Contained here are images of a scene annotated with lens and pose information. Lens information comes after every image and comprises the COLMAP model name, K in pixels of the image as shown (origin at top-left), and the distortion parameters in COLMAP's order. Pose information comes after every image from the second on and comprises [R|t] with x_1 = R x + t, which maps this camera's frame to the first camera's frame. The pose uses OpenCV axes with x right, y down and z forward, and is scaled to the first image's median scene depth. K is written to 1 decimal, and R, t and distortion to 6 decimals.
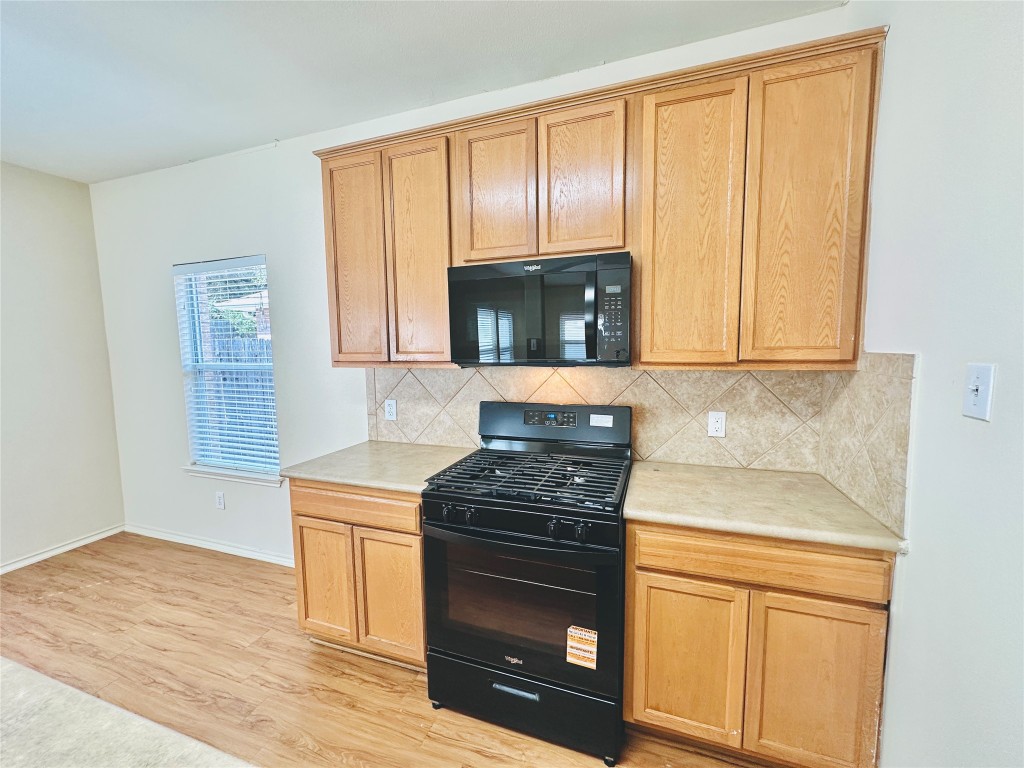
lens RADIAL K [[407.7, 0, 508.3], [0, 407.7, 383.3], [0, 0, 1]] dist [-0.004240, 0.001569]
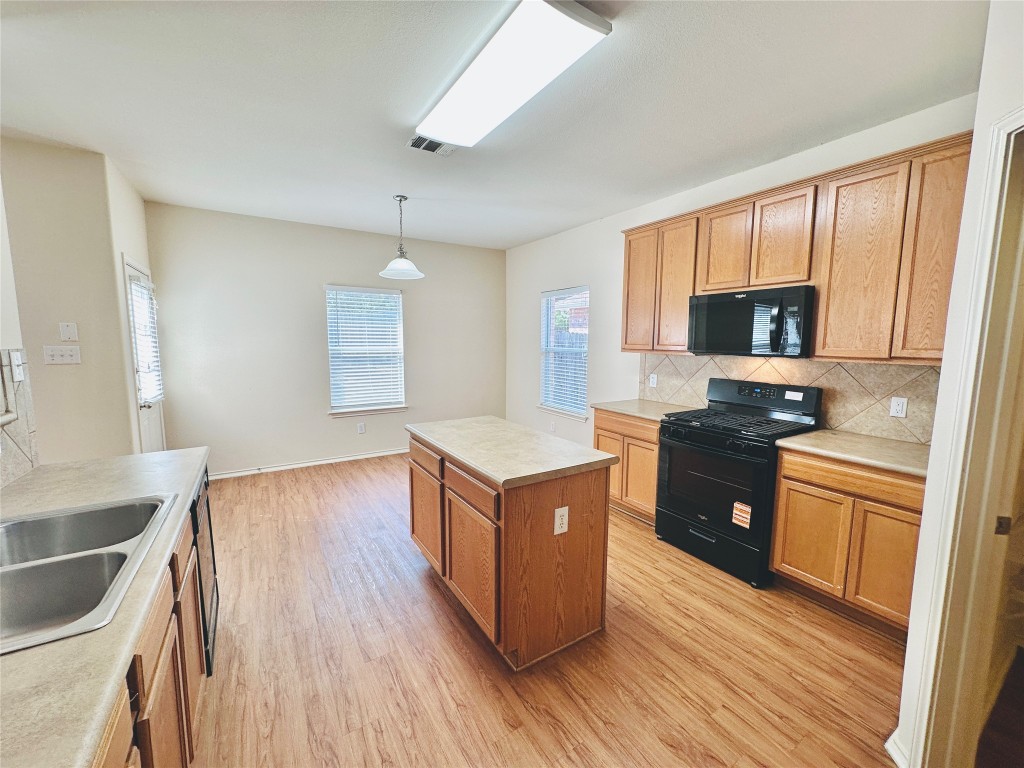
lens RADIAL K [[407.7, 0, 513.2], [0, 407.7, 384.5], [0, 0, 1]] dist [-0.004240, 0.001569]
pose [[0.787635, 0.088941, -0.609689, 0.348194], [-0.074090, 0.996018, 0.049585, 0.058828], [0.611672, 0.006117, 0.791088, -0.821619]]
